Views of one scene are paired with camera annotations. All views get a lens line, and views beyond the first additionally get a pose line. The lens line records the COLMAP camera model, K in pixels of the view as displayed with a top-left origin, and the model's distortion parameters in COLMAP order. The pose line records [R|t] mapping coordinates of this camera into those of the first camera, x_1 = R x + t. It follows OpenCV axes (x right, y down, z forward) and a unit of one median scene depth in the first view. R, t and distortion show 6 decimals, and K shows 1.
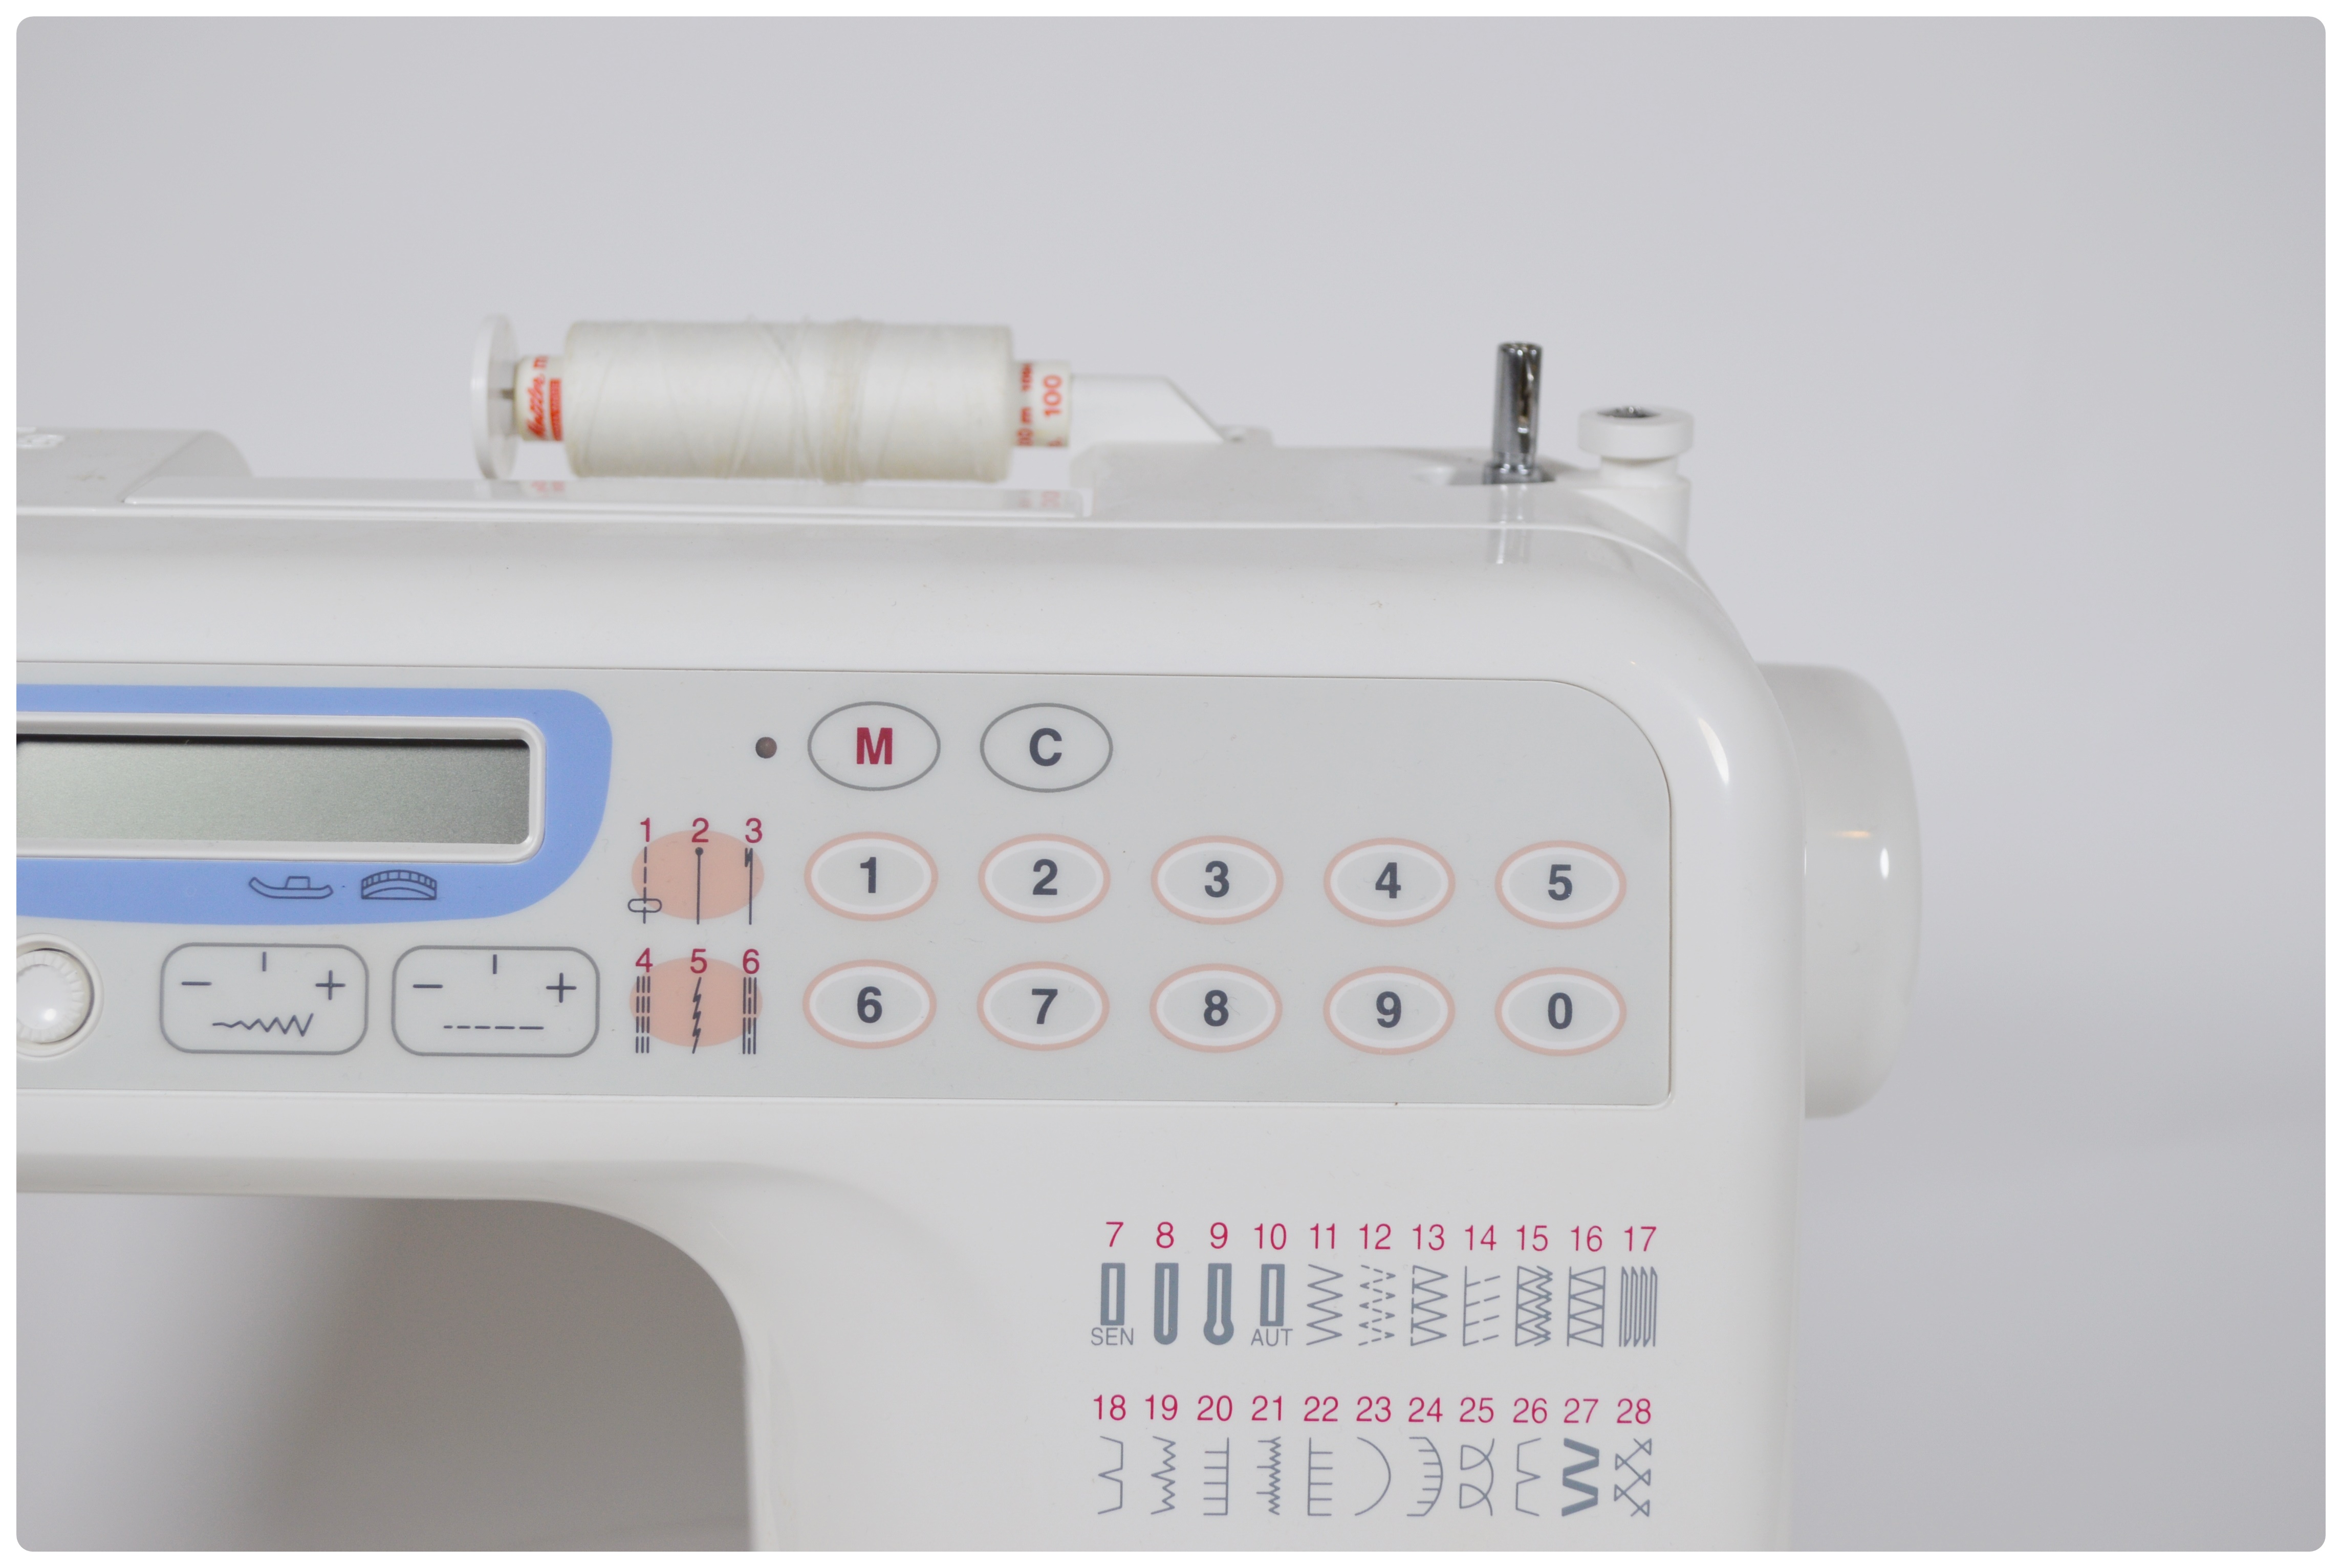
lens RADIAL K [[3338.2, 0, 1171.0], [0, 3338.2, 784.0], [0, 0, 1]] dist [-0.040595, -0.038080]
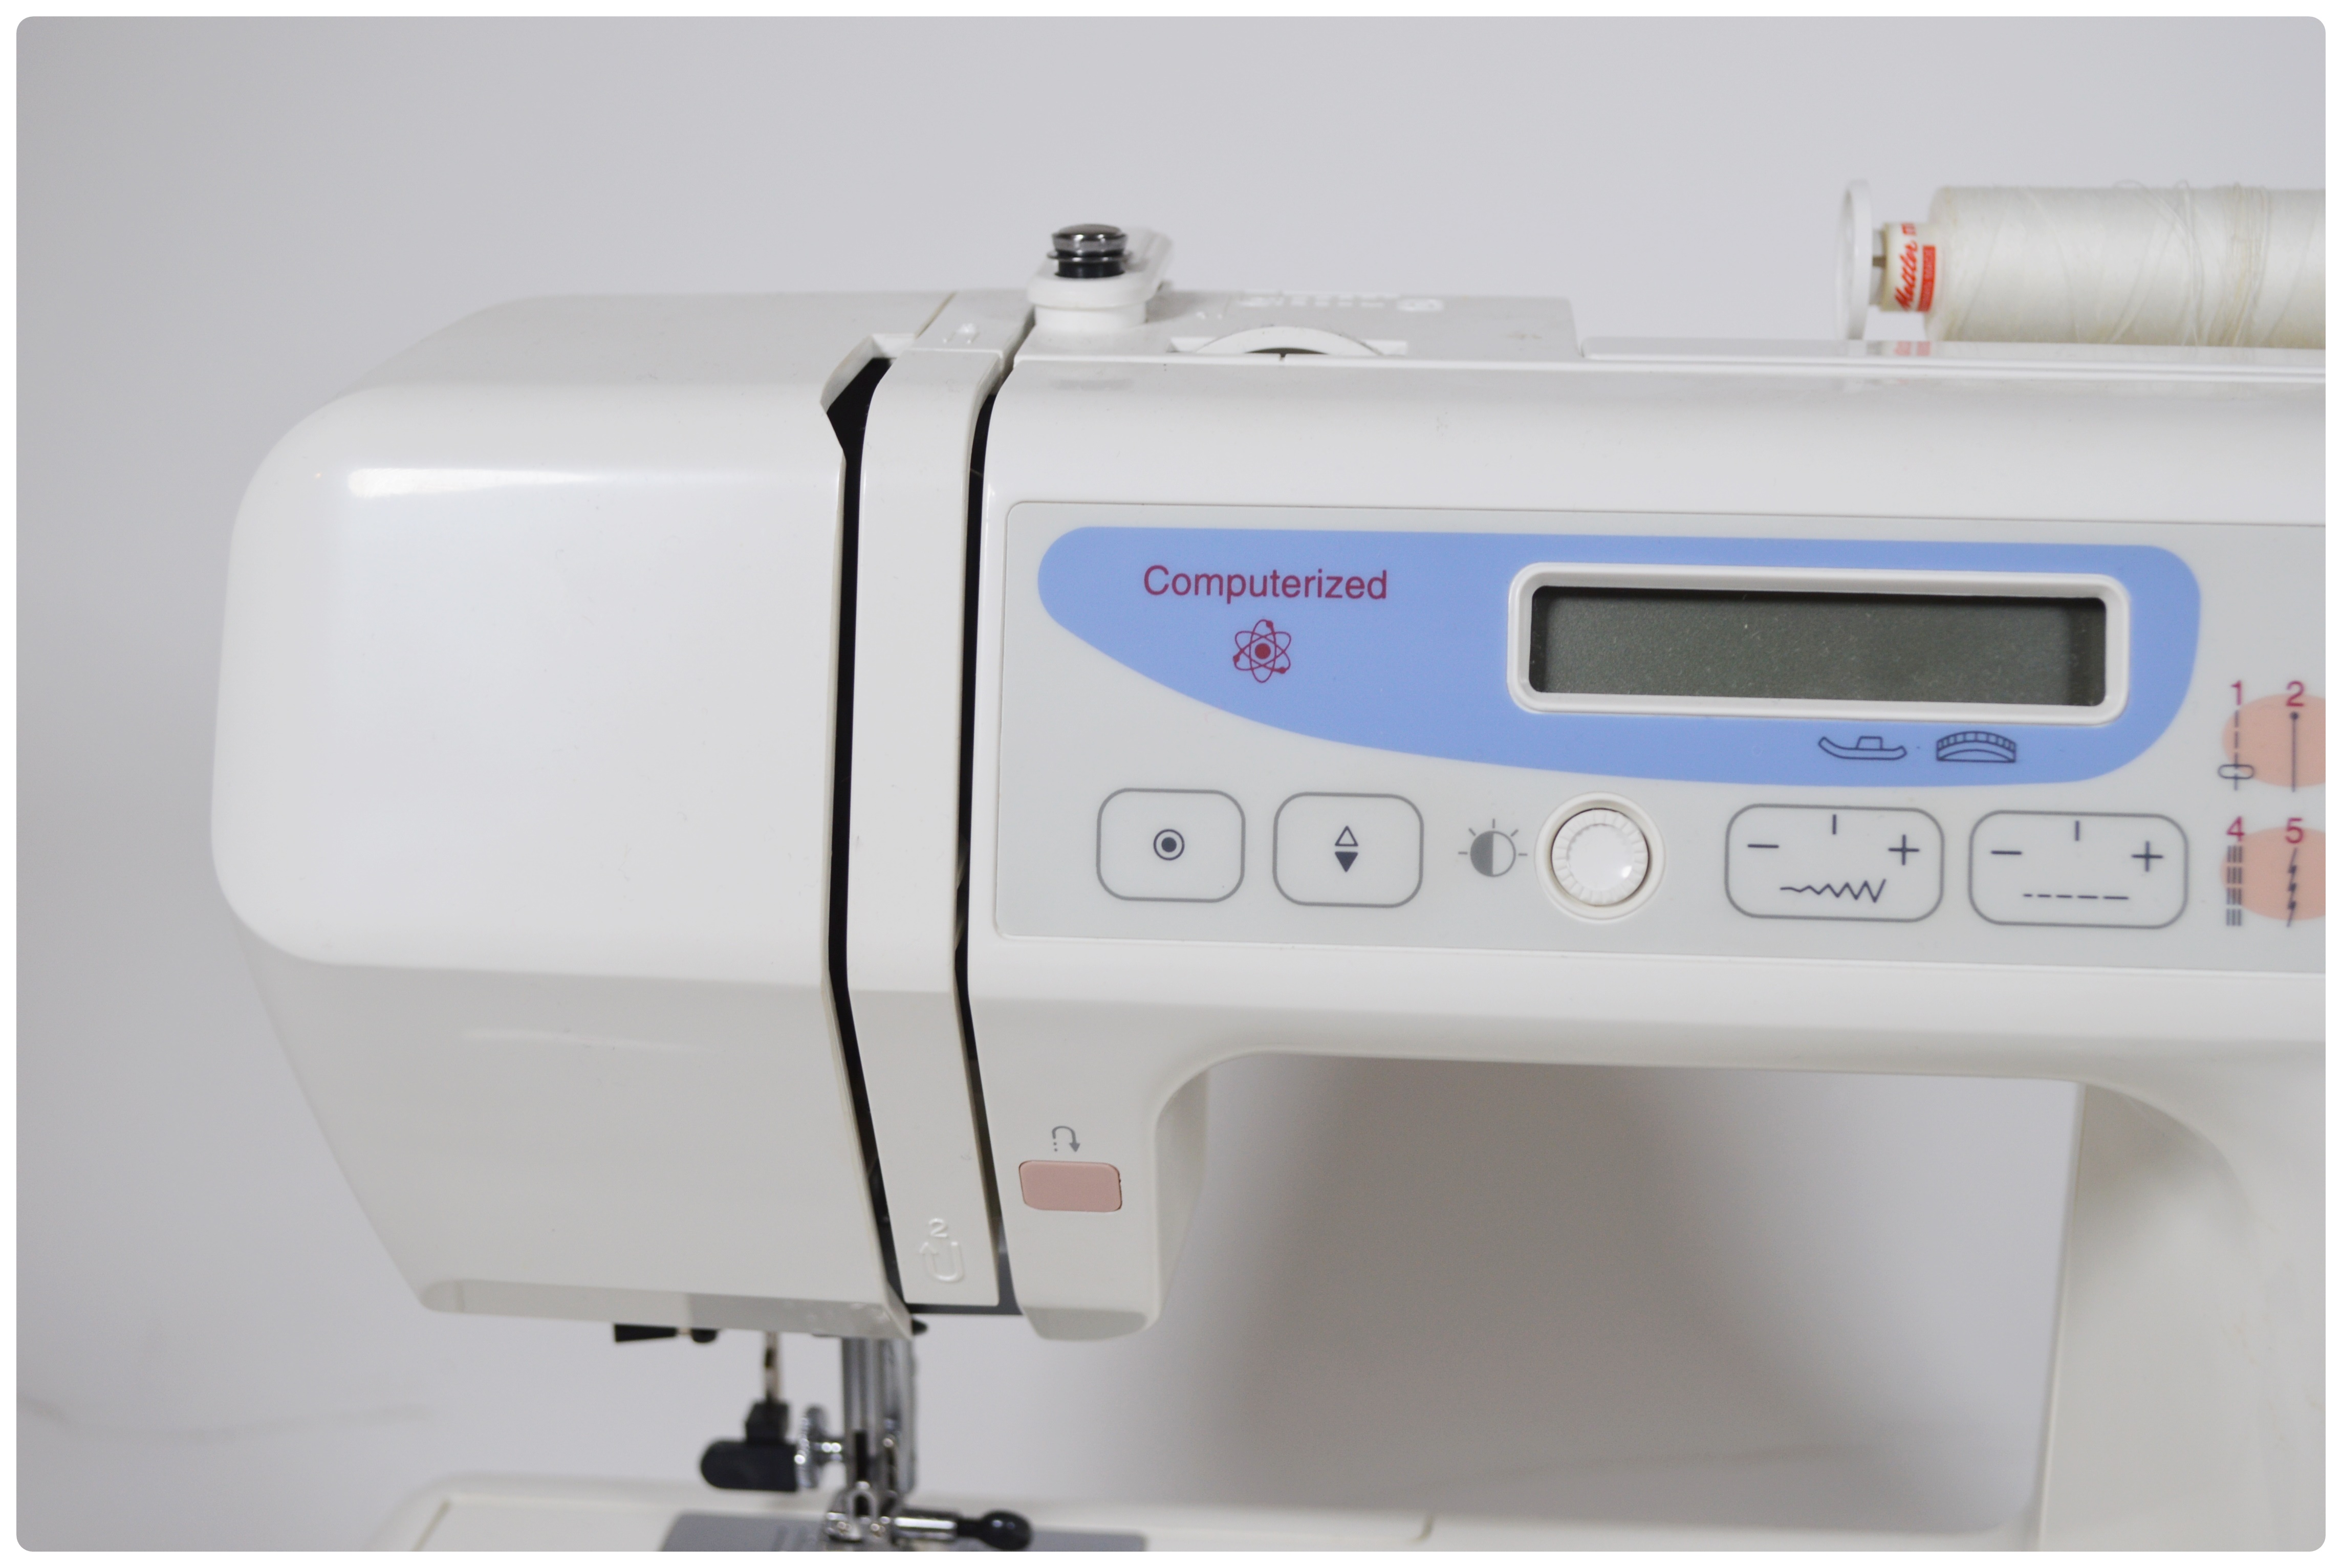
lens RADIAL K [[3338.2, 0, 1171.0], [0, 3338.2, 784.0], [0, 0, 1]] dist [-0.040595, -0.038080]
pose [[0.992587, 0.014327, -0.120688, -0.346105], [-0.013670, 0.999887, 0.006266, 0.038184], [0.120764, -0.004570, 0.992671, 0.019370]]
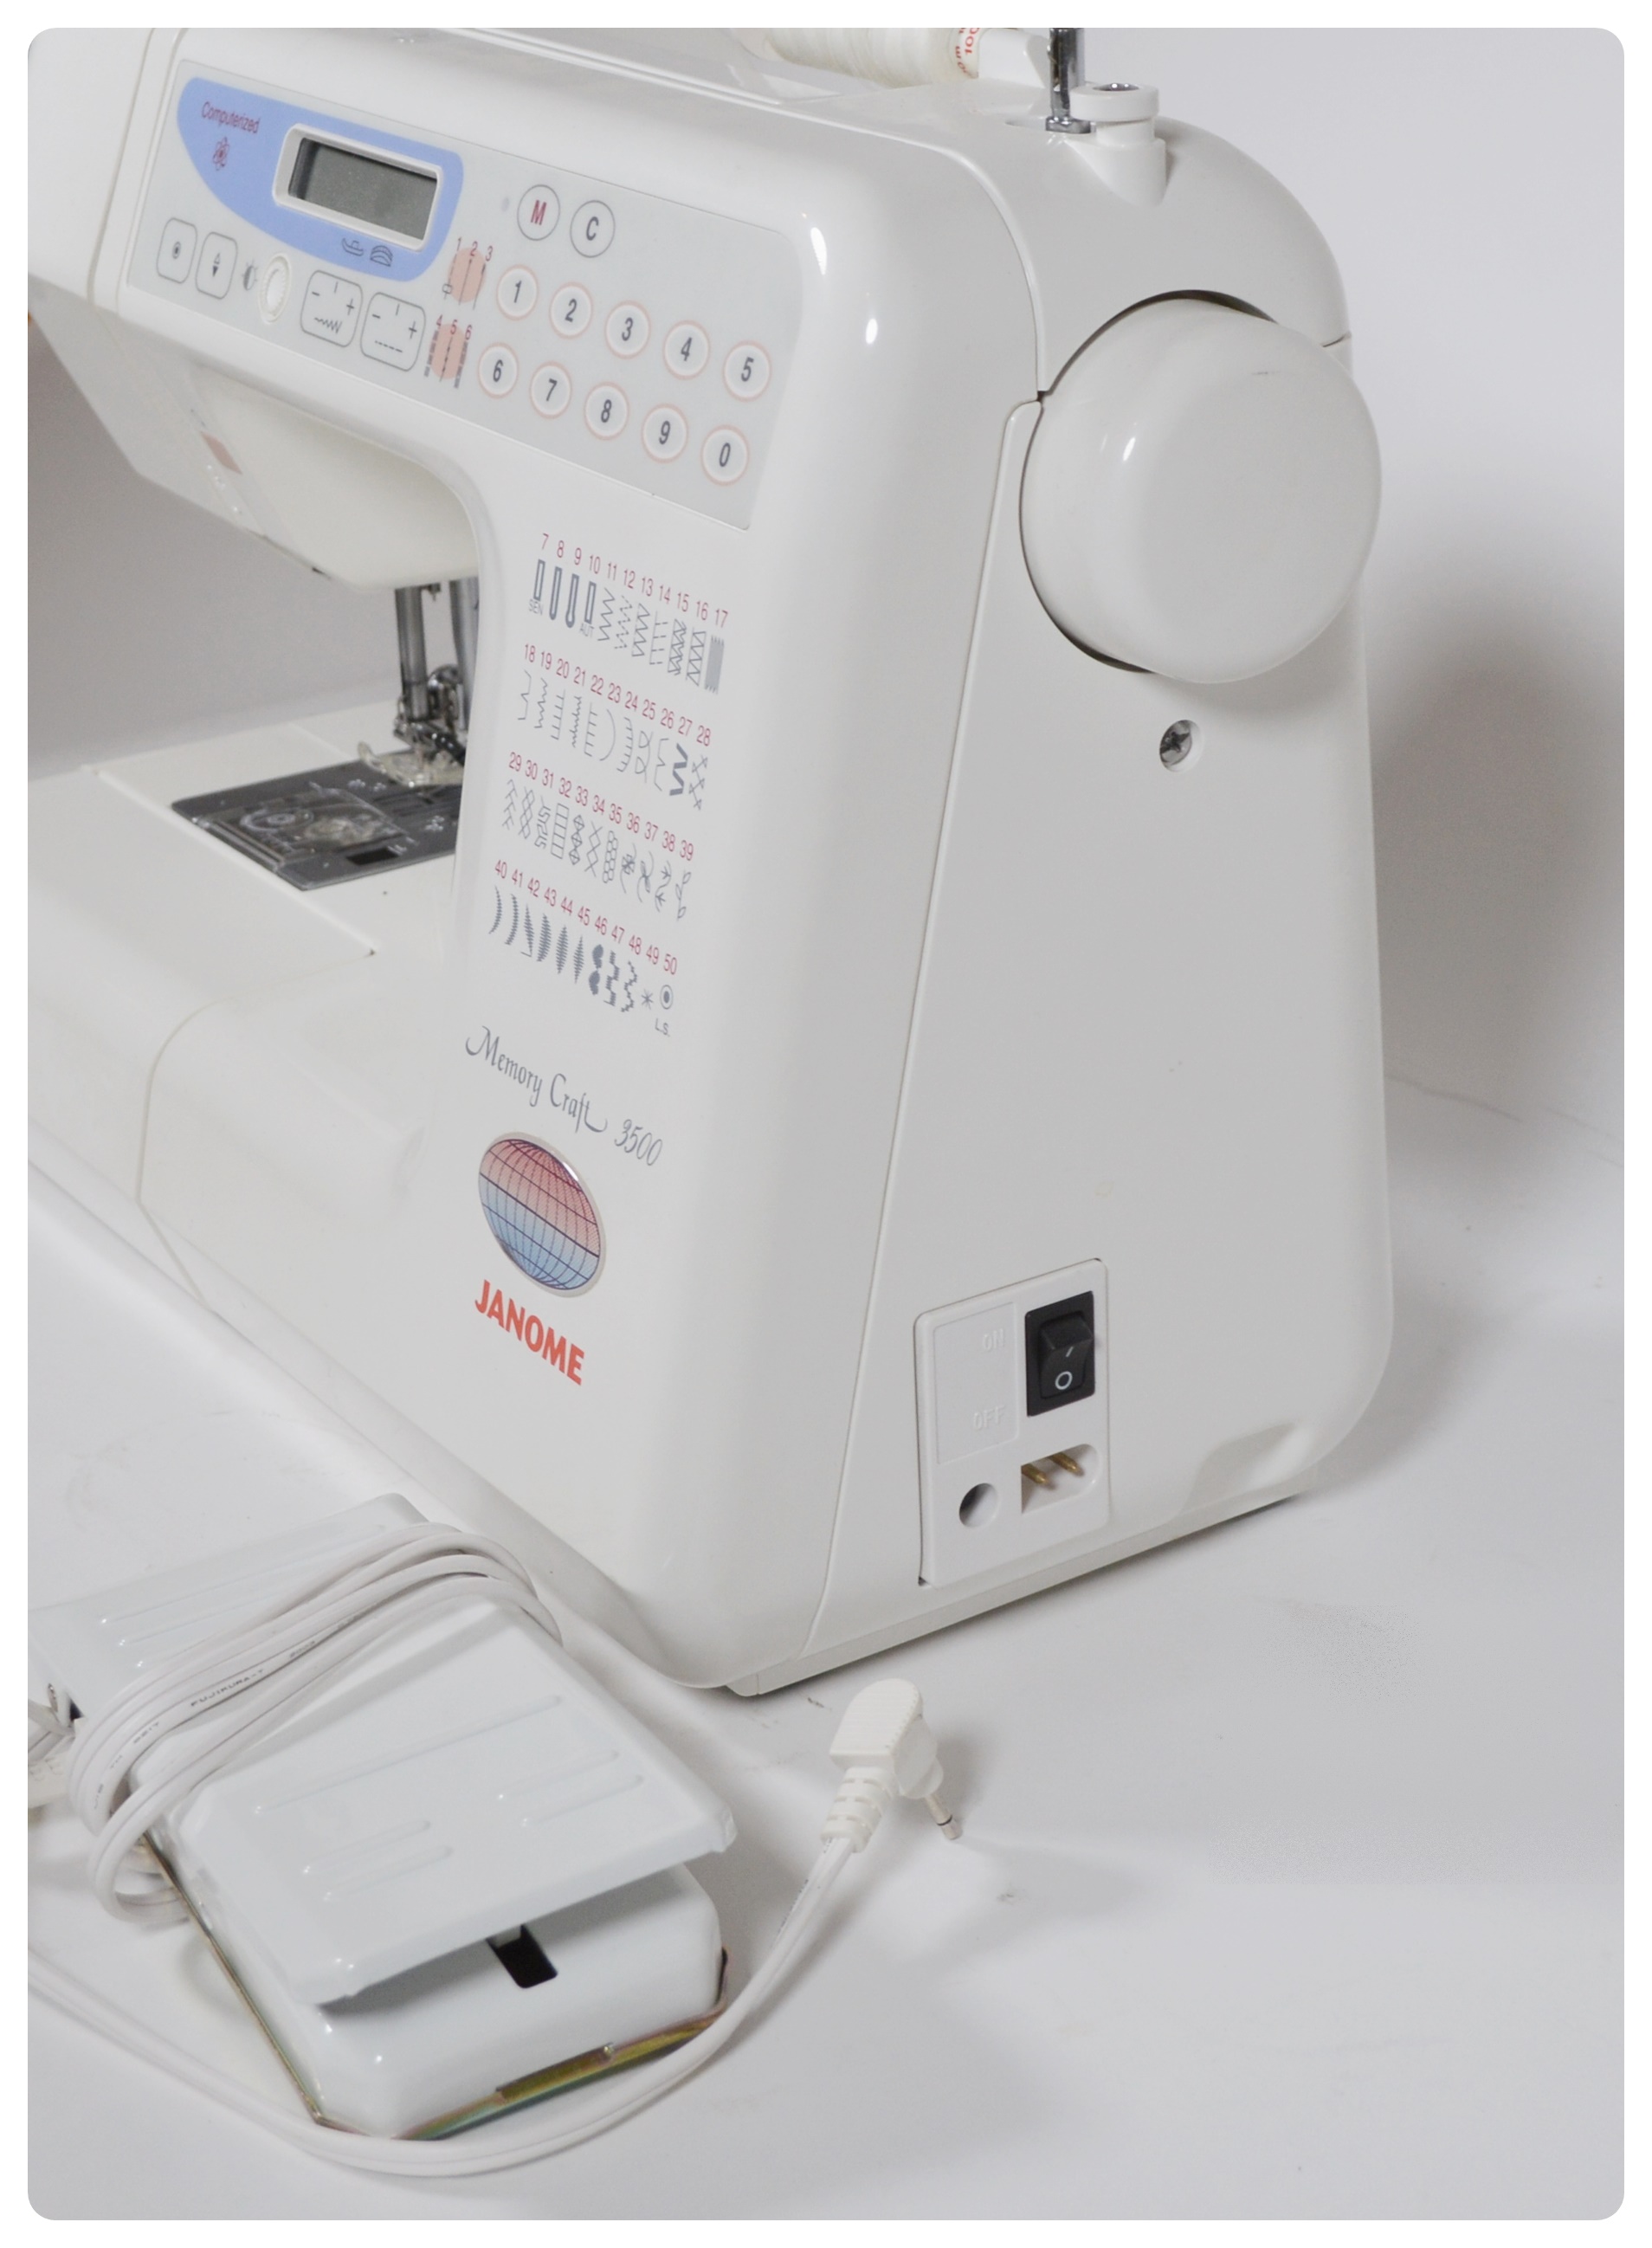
lens RADIAL K [[4338.3, 0, 826.0], [0, 4338.3, 1124.0], [0, 0, 1]] dist [-0.024586, 0.001144]
pose [[0.518336, 0.302363, -0.799940, 1.777311], [-0.227145, 0.950487, 0.212085, -0.068007], [0.824459, 0.071771, 0.561352, -0.017889]]
